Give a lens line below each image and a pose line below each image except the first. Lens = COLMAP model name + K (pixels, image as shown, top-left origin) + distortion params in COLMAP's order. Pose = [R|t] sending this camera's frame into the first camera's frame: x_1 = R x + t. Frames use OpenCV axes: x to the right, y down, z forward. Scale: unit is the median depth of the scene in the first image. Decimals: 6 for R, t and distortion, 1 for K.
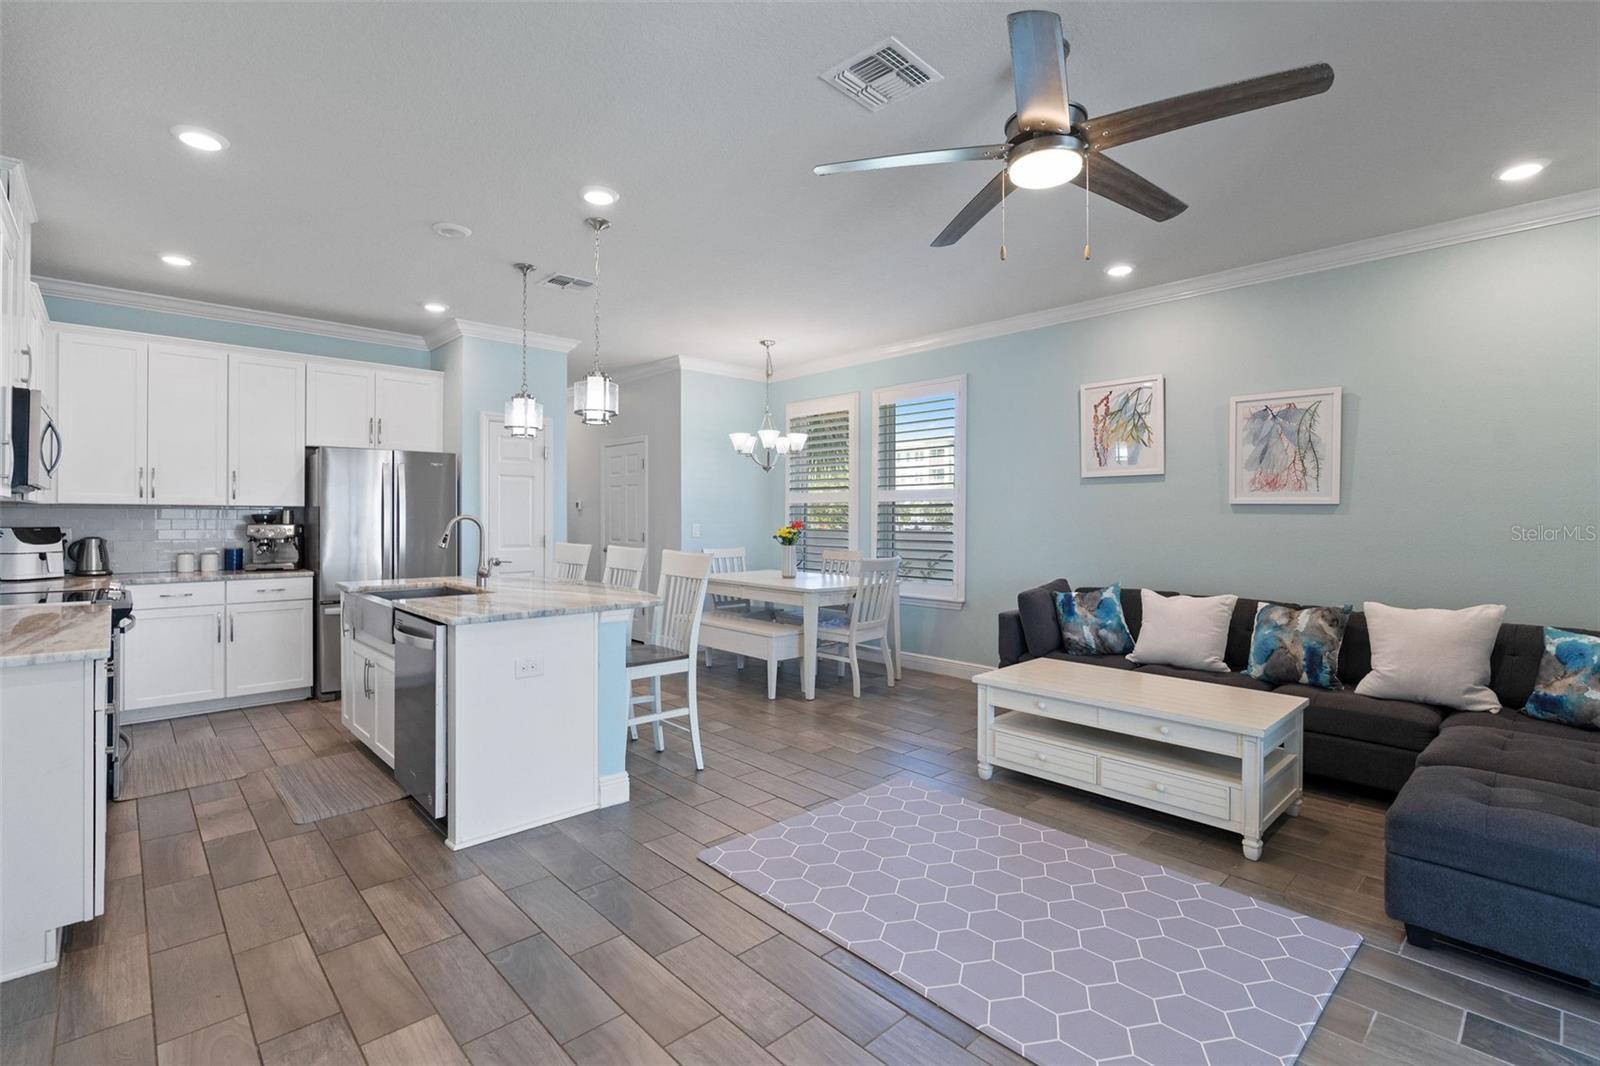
lens RADIAL K [[739.1, 0, 799.3], [0, 739.1, 520.0], [0, 0, 1]] dist [-0.004804, 0.001658]
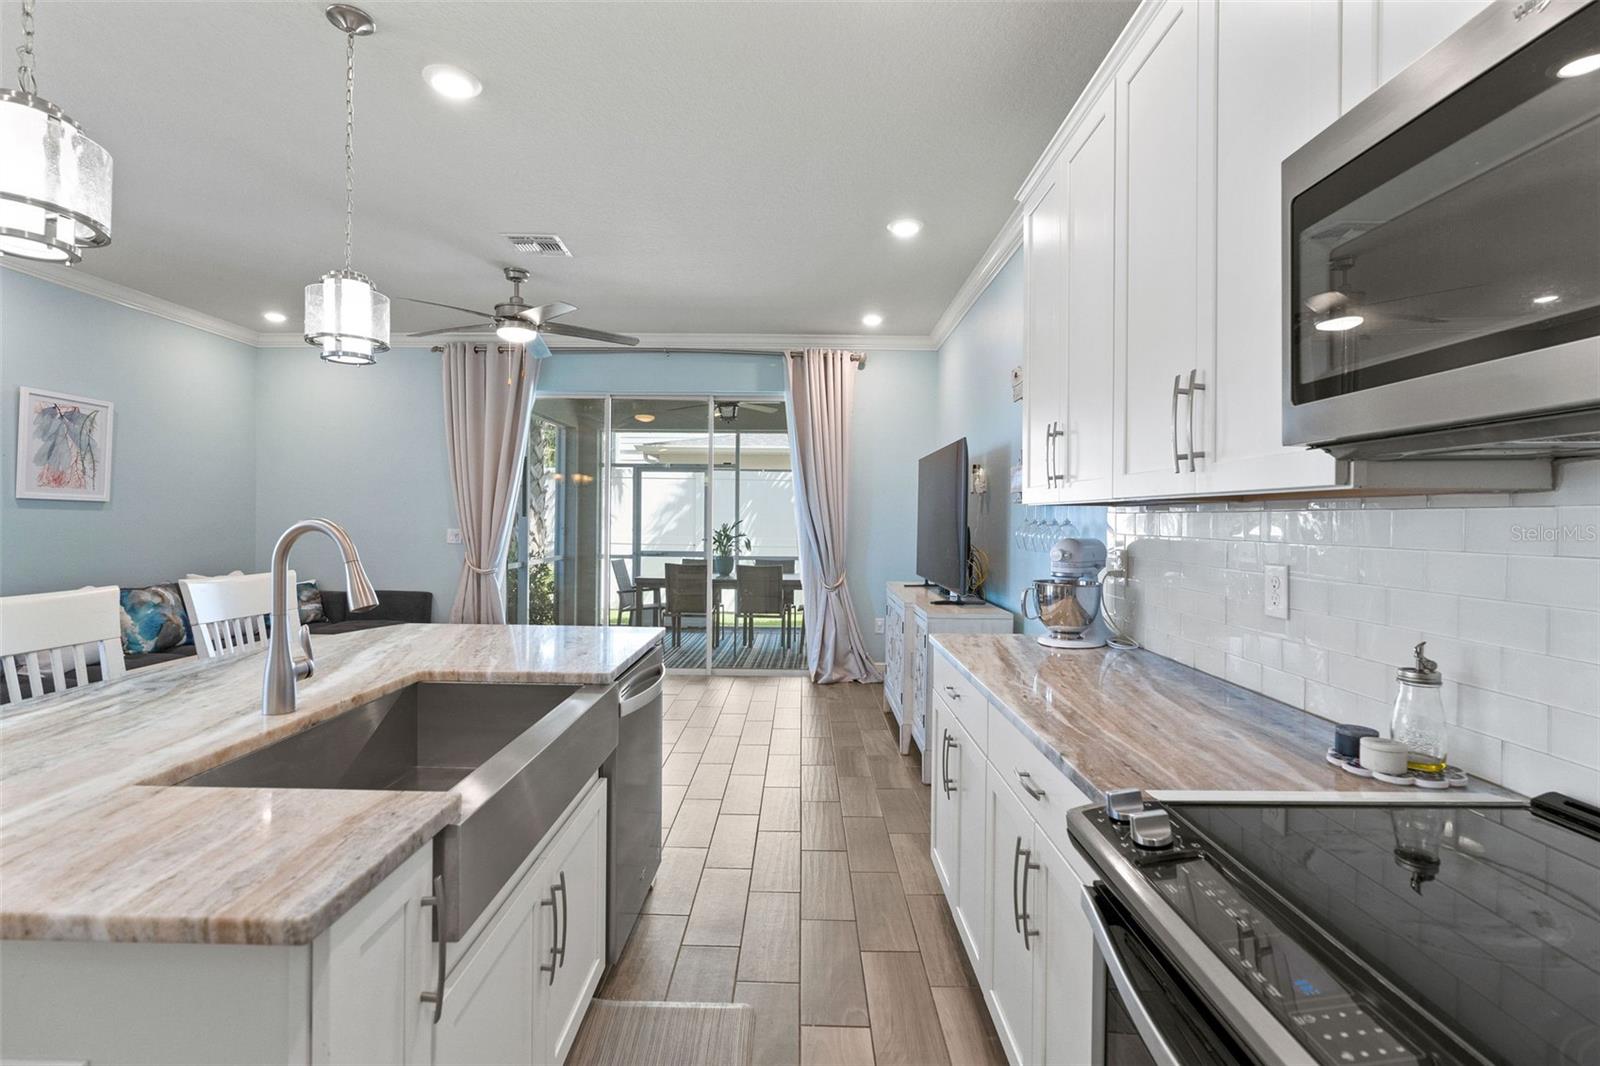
lens RADIAL K [[739.1, 0, 799.6], [0, 739.1, 532.8], [0, 0, 1]] dist [-0.004804, 0.001658]
pose [[-0.721298, -0.023875, 0.692214, -0.852283], [-0.010909, 0.999673, 0.023112, -0.010710], [-0.692539, 0.009119, -0.721322, 1.046424]]
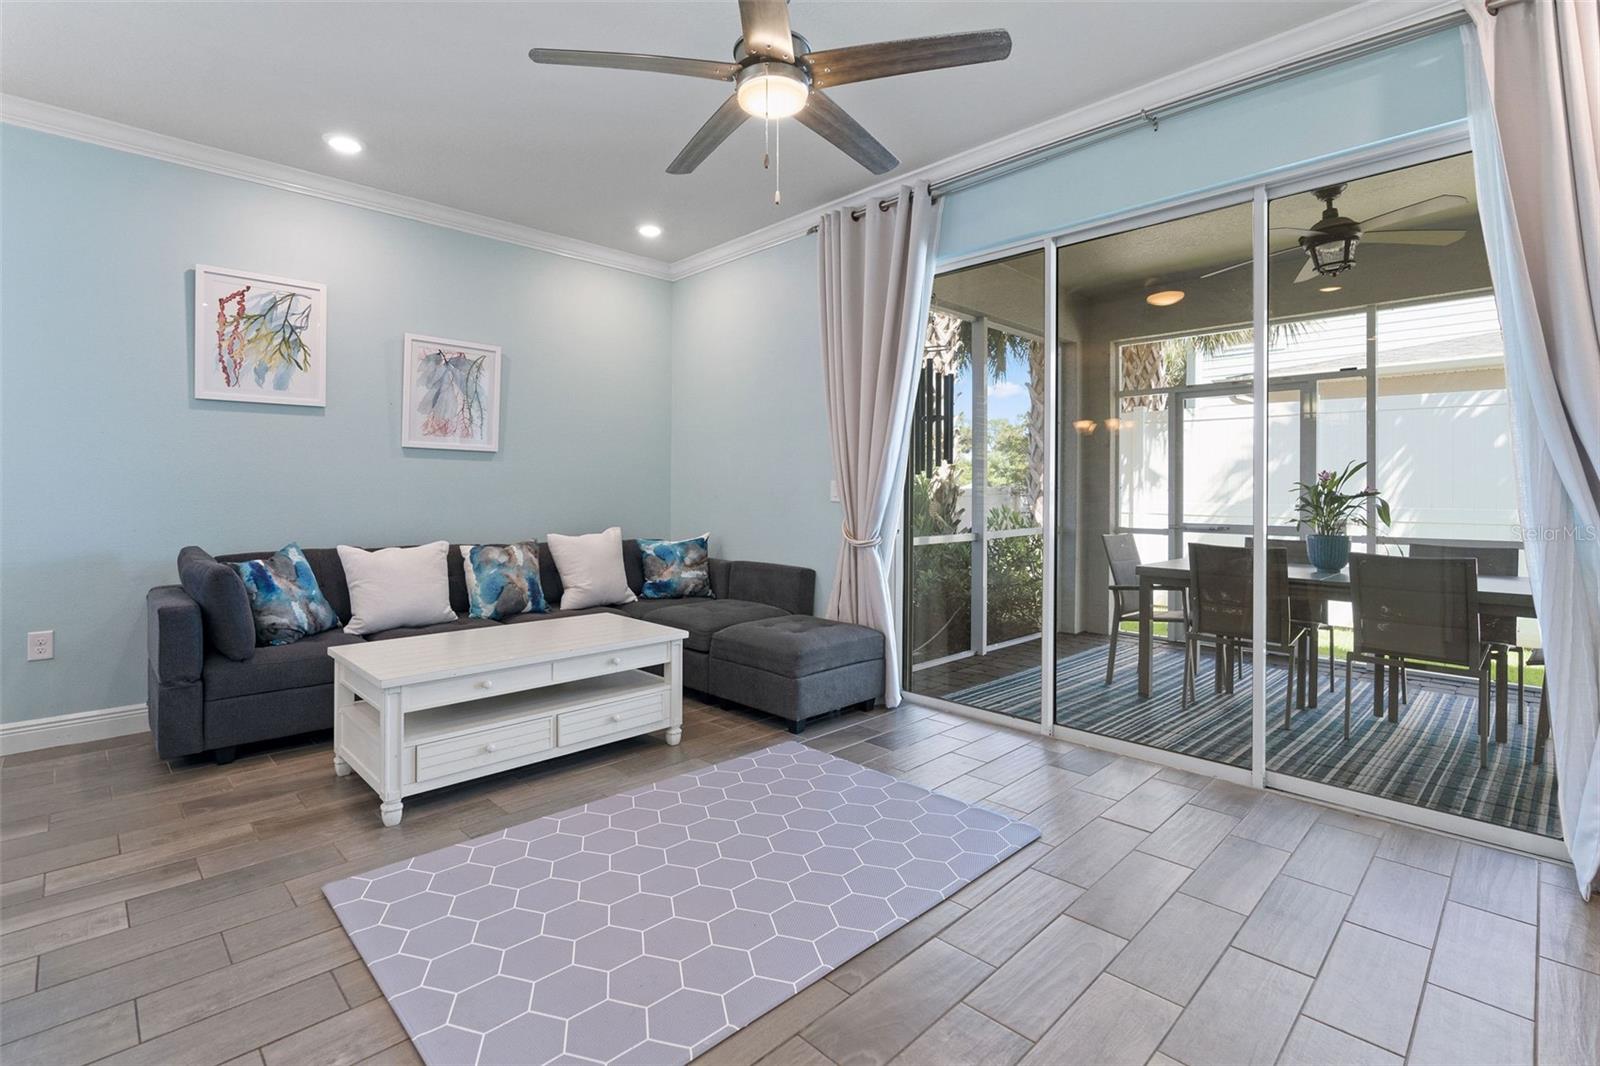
lens RADIAL K [[739.1, 0, 790.4], [0, 739.1, 491.8], [0, 0, 1]] dist [-0.004804, 0.001658]
pose [[-0.016222, -0.006419, 0.999848, -0.382124], [-0.000471, 0.999979, 0.006412, 0.030436], [-0.999868, -0.000367, -0.016225, 0.553980]]
